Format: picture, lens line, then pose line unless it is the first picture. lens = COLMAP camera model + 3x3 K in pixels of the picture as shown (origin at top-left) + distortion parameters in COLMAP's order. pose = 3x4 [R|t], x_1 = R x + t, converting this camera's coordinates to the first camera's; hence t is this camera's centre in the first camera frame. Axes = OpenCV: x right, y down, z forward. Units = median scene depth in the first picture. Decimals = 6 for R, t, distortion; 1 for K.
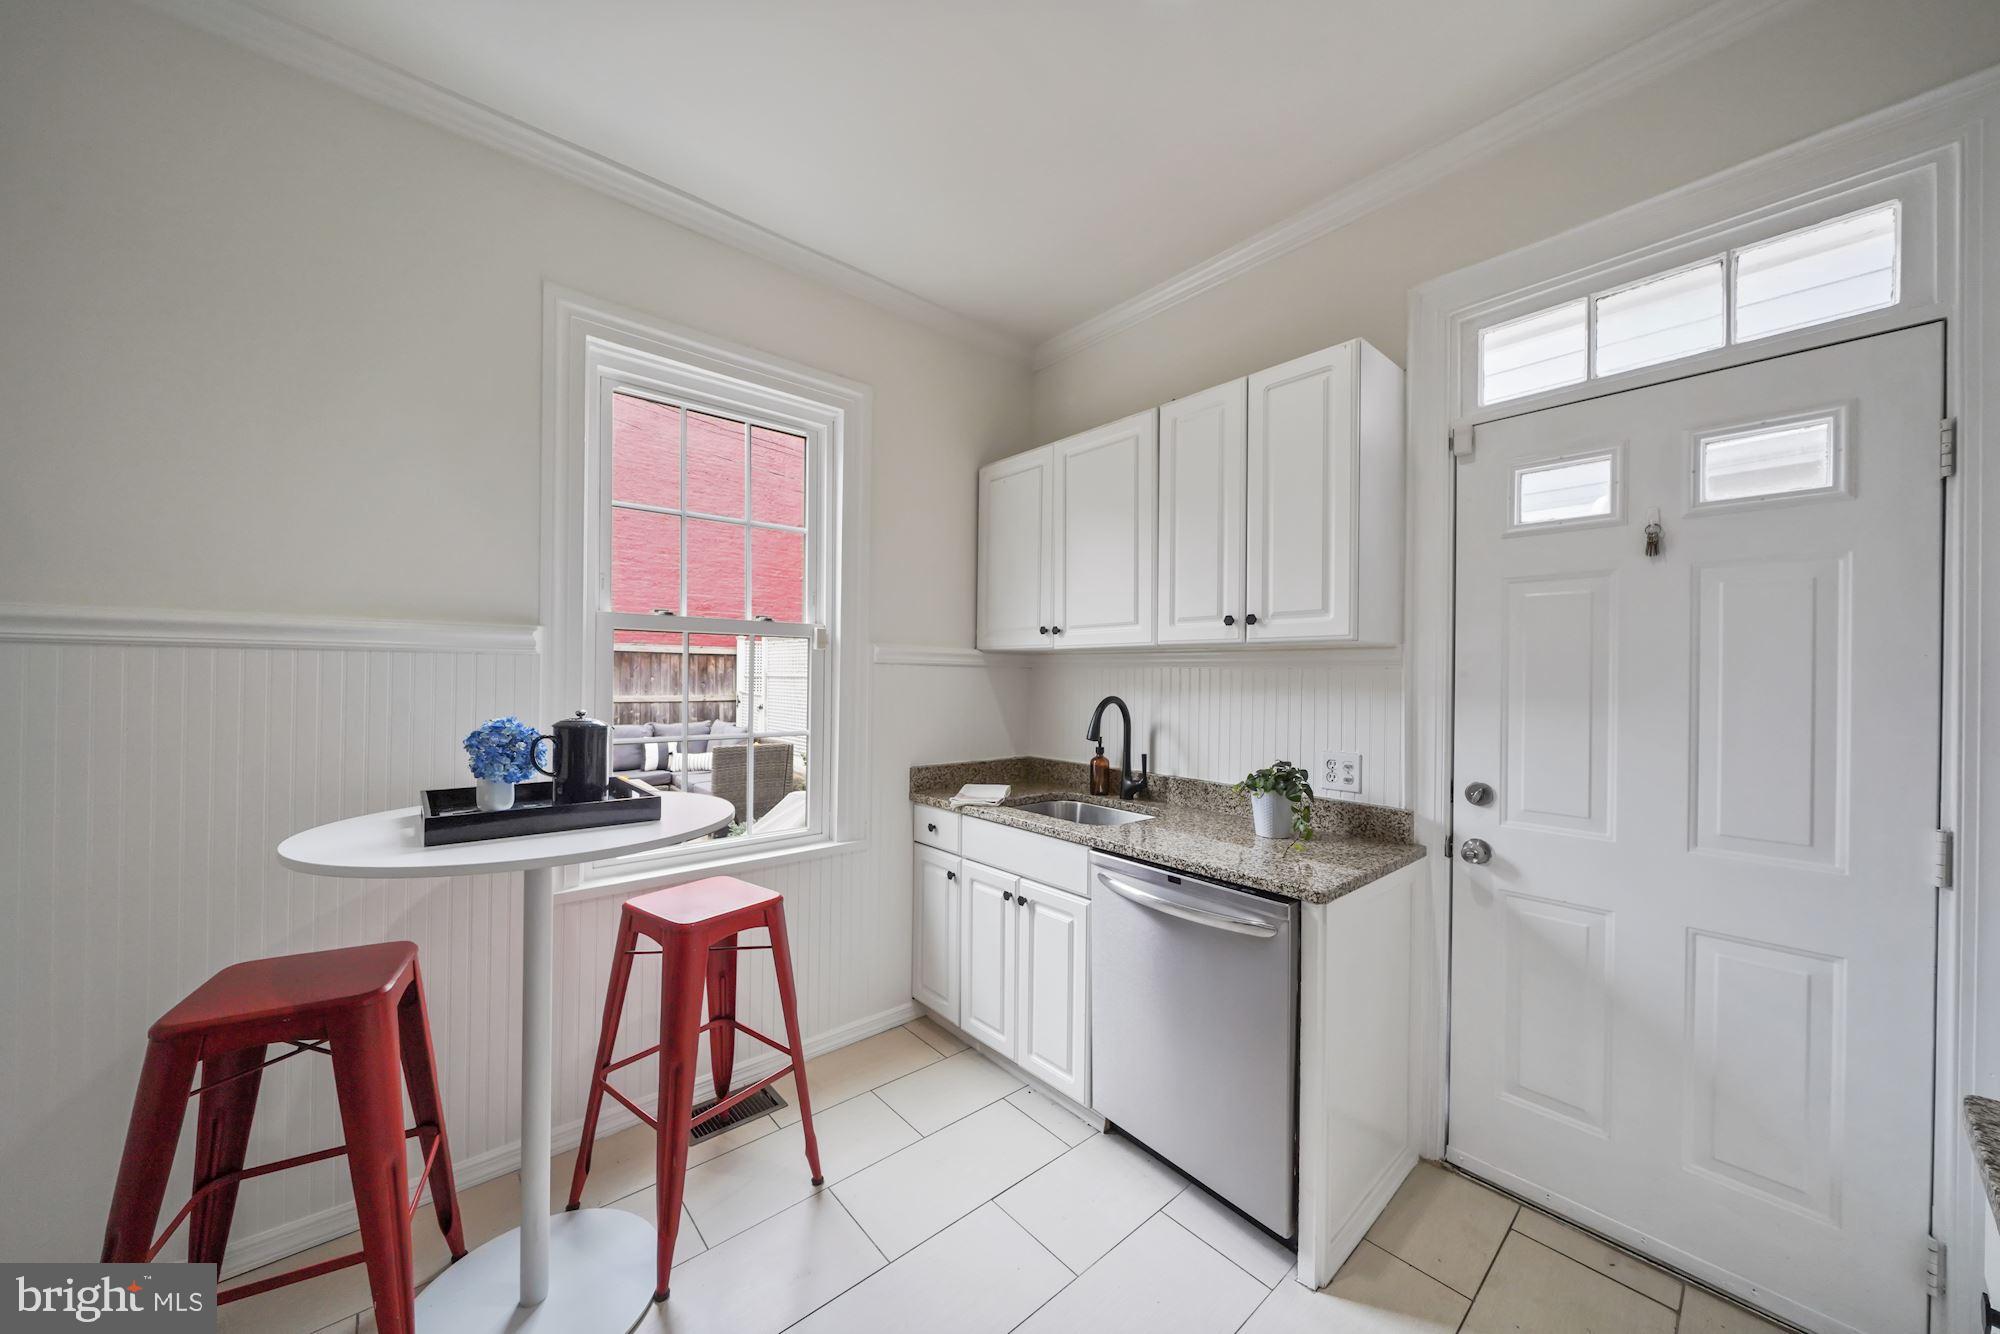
lens RADIAL K [[696.0, 0, 1012.0], [0, 696.0, 672.3], [0, 0, 1]] dist [-0.006761, -0.000224]
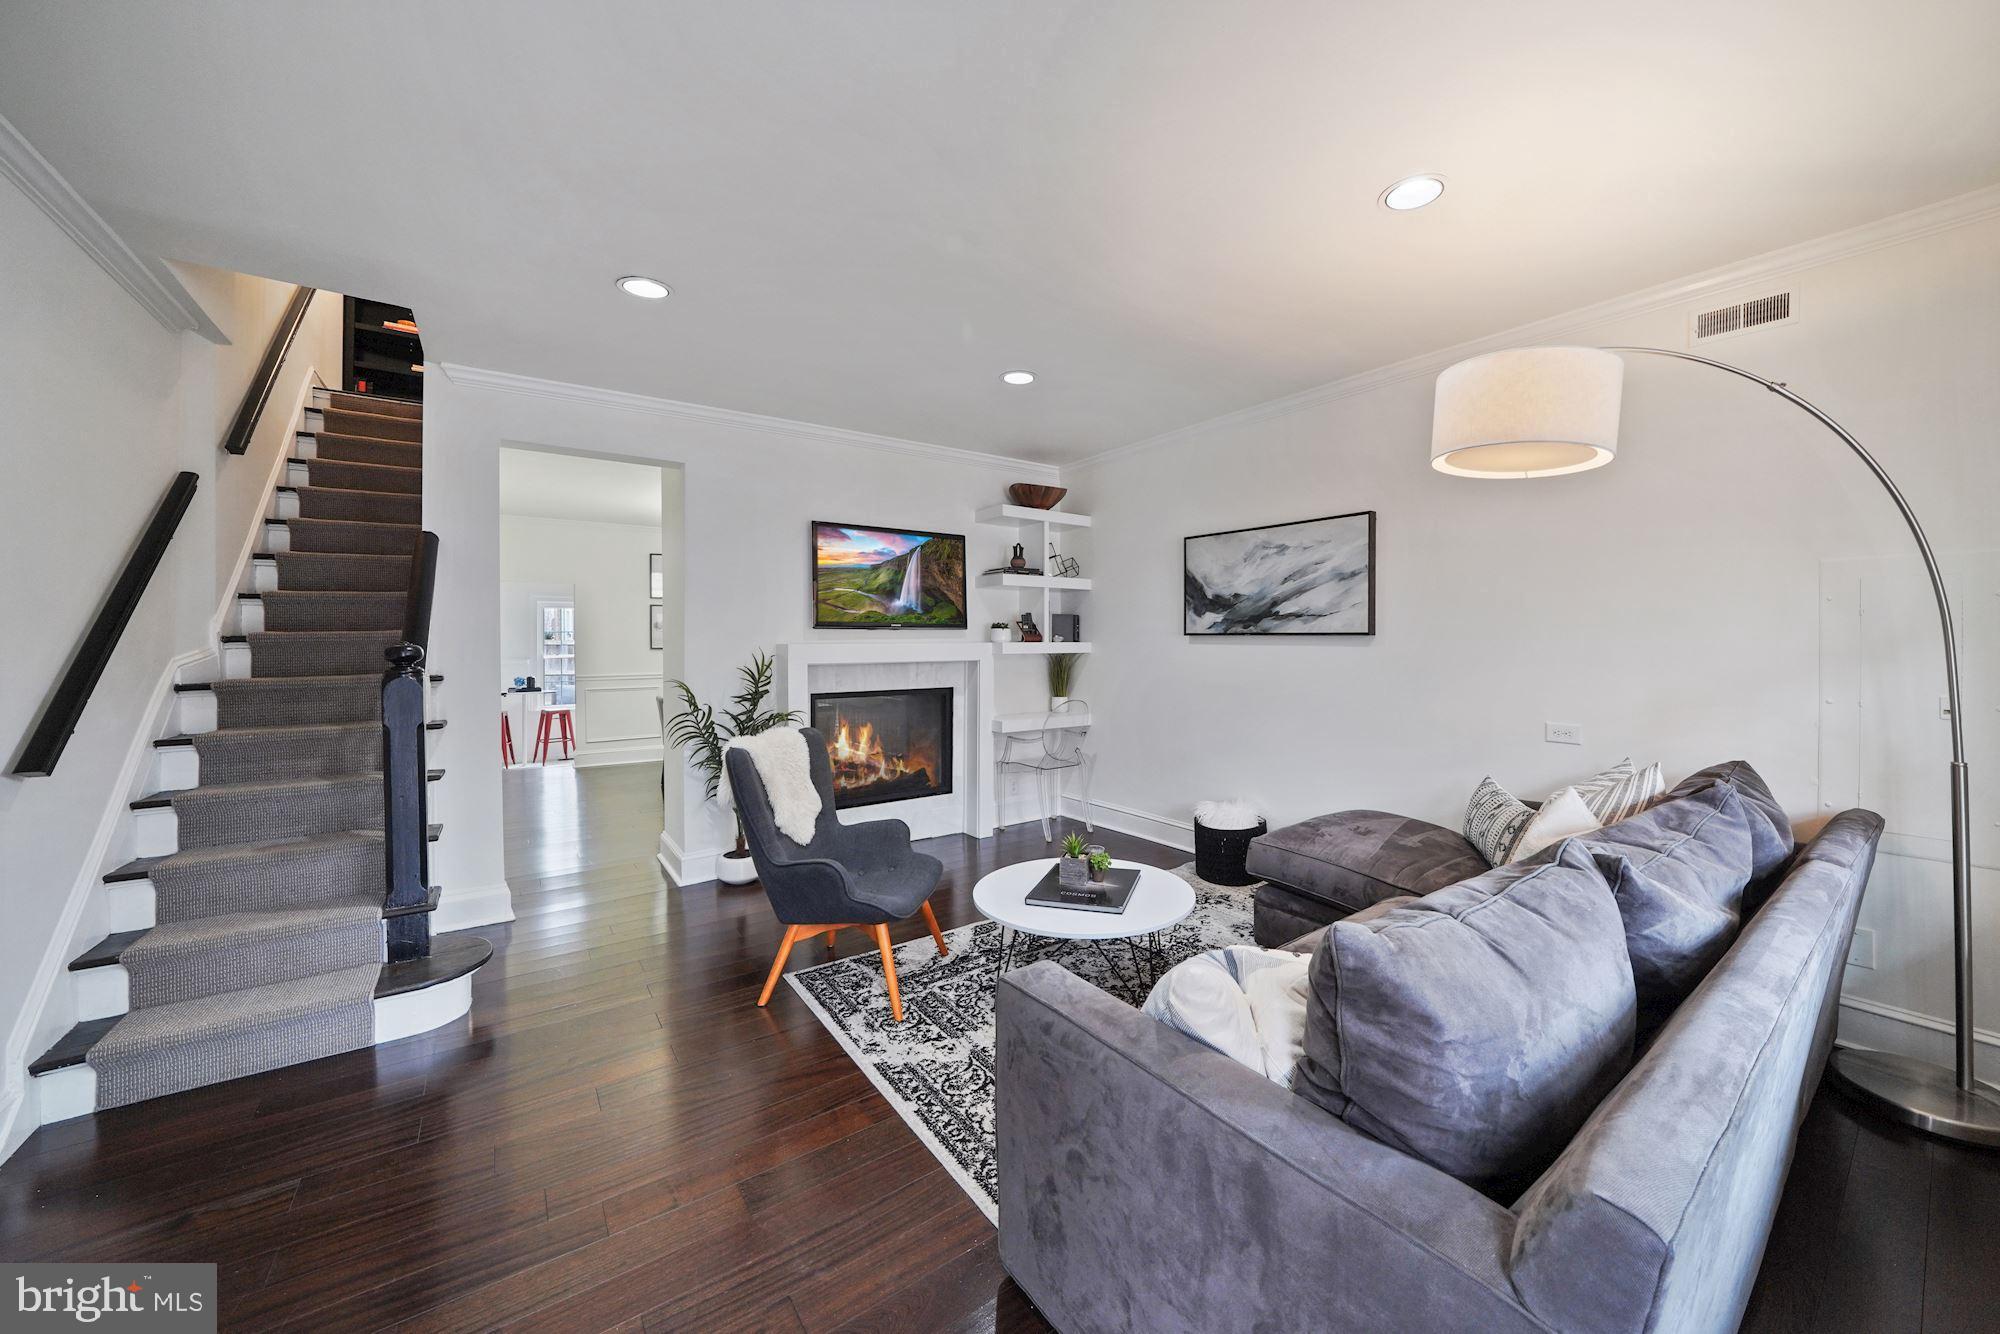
lens RADIAL K [[696.0, 0, 989.3], [0, 696.0, 645.4], [0, 0, 1]] dist [-0.006761, -0.000224]
pose [[0.993751, -0.010833, -0.111093, 2.843308], [0.011103, 0.999937, 0.001813, -0.122246], [0.111066, -0.003035, 0.993808, -3.235443]]
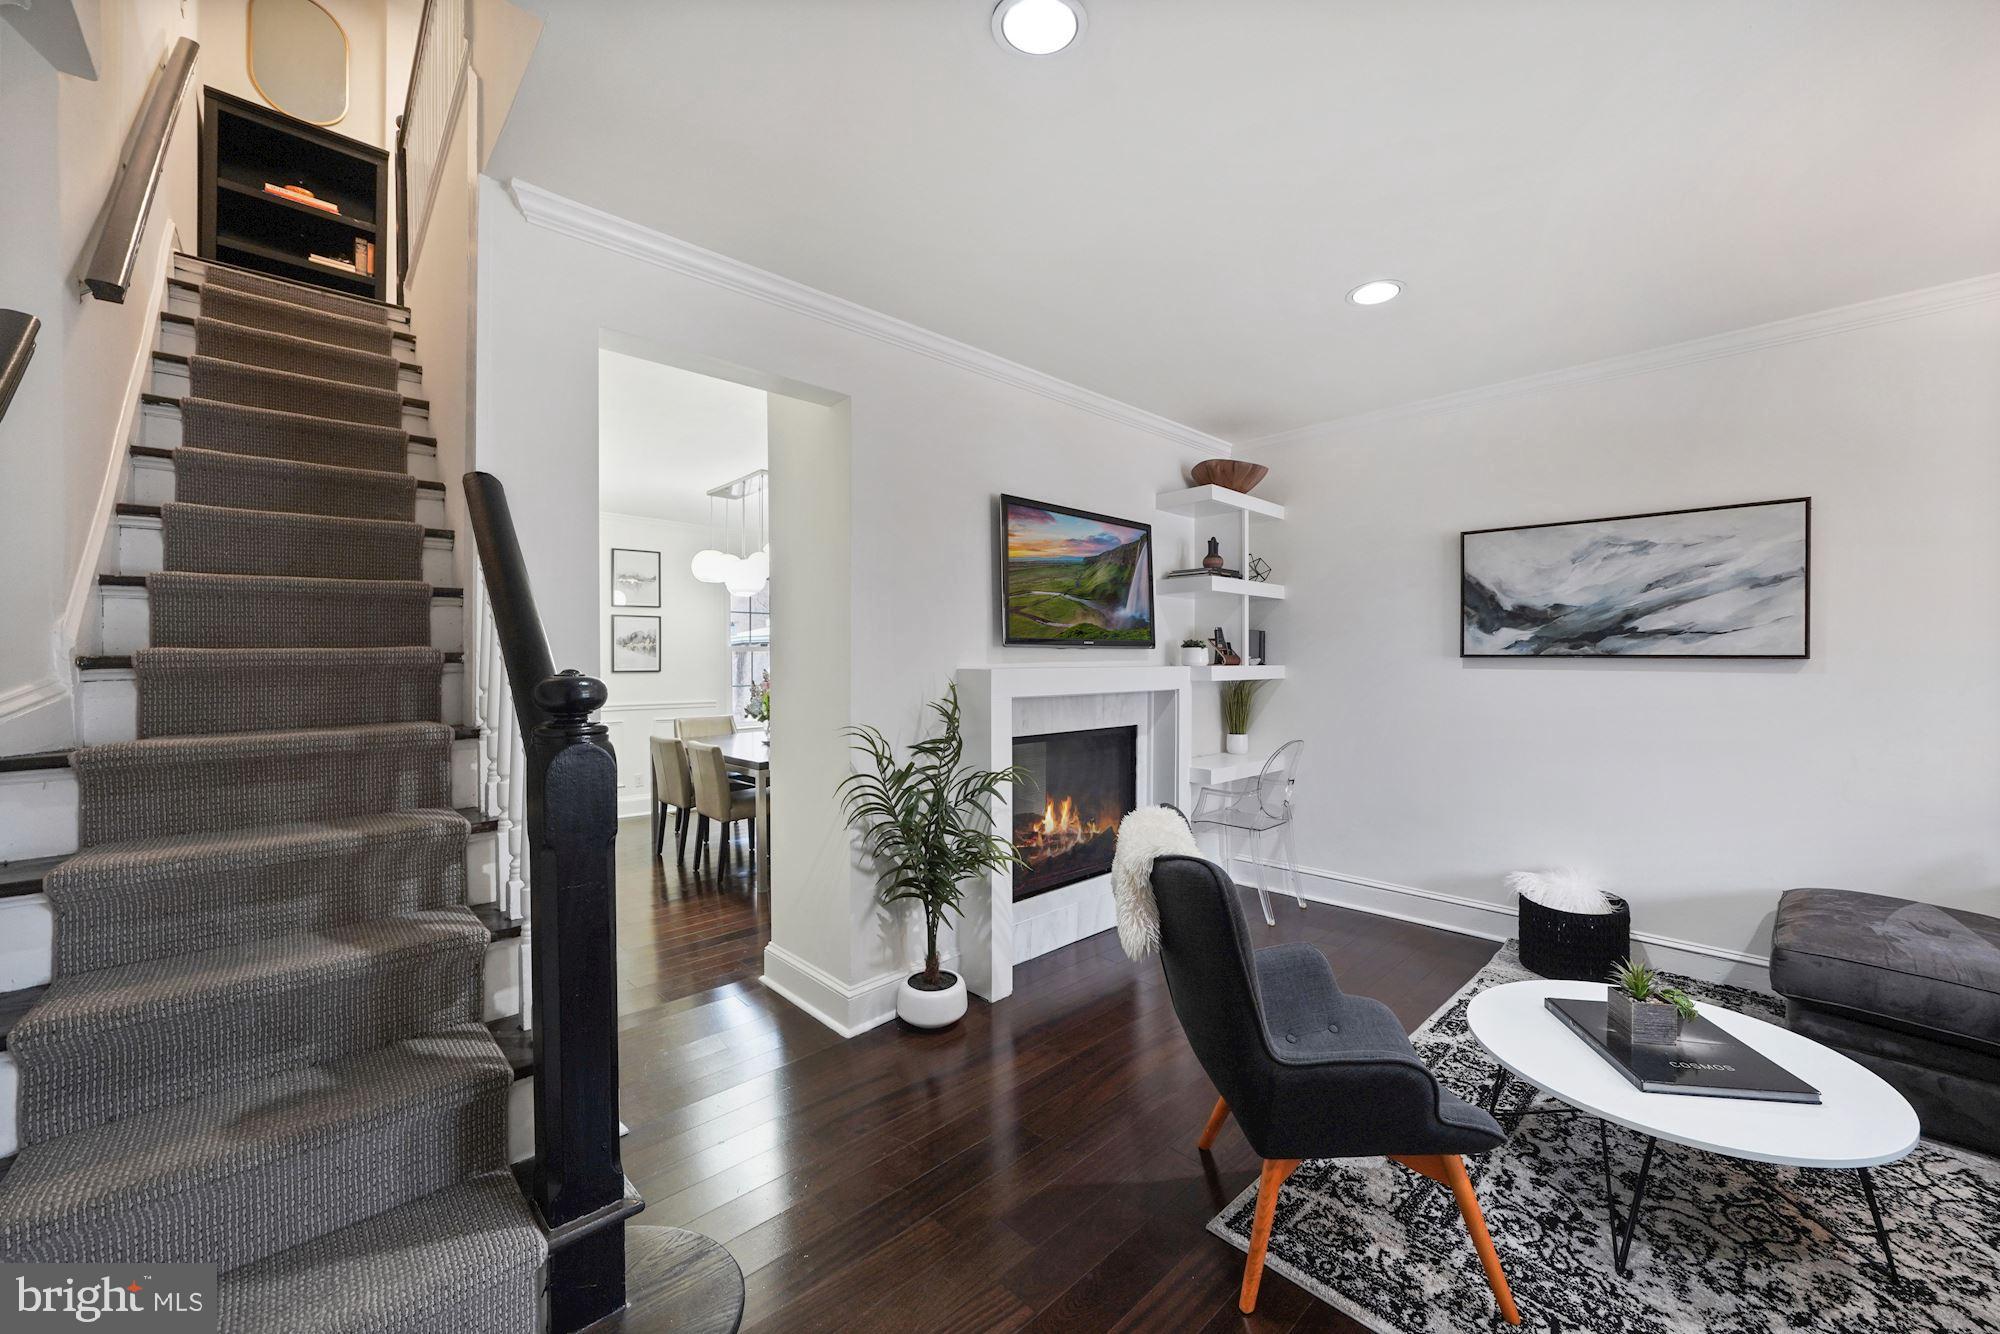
lens RADIAL K [[734.9, 0, 986.3], [0, 734.9, 667.9], [0, 0, 1]] dist [-0.007417, 0.000317]
pose [[0.999353, -0.010946, 0.034271, 2.104436], [0.010719, 0.999919, 0.006798, -0.138961], [-0.034342, -0.006426, 0.999389, -2.827044]]
